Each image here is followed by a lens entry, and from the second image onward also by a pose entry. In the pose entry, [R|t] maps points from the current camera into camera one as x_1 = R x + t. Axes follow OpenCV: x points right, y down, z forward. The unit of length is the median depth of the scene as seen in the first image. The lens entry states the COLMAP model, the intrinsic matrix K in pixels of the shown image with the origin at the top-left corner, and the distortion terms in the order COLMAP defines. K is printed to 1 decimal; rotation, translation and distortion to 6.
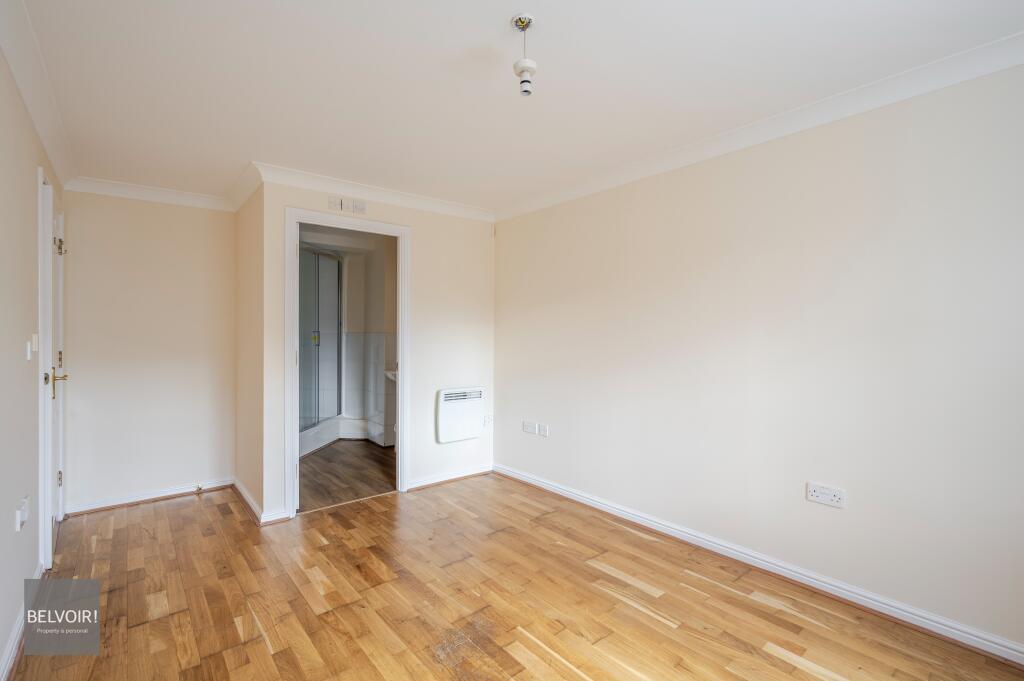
lens RADIAL K [[462.9, 0, 513.0], [0, 462.9, 336.2], [0, 0, 1]] dist [0.002612, -0.000166]
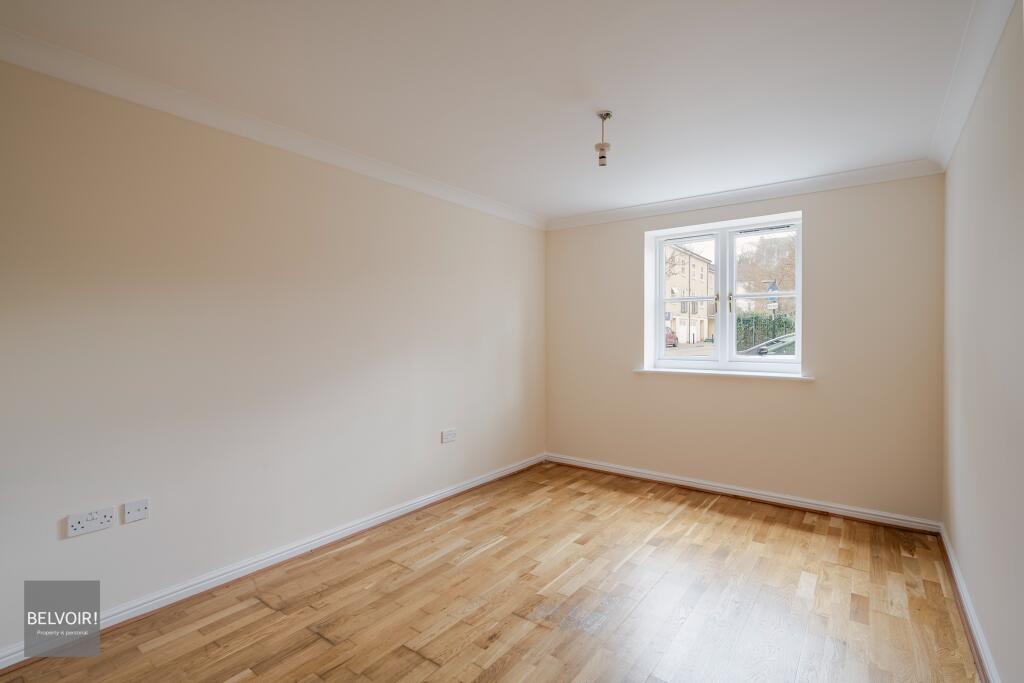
lens RADIAL K [[462.9, 0, 523.3], [0, 462.9, 342.0], [0, 0, 1]] dist [0.002612, -0.000166]
pose [[-0.226615, -0.014268, 0.973880, -0.817736], [0.004120, 0.999870, 0.015608, -0.001605], [-0.973976, 0.007550, -0.226527, 0.982841]]
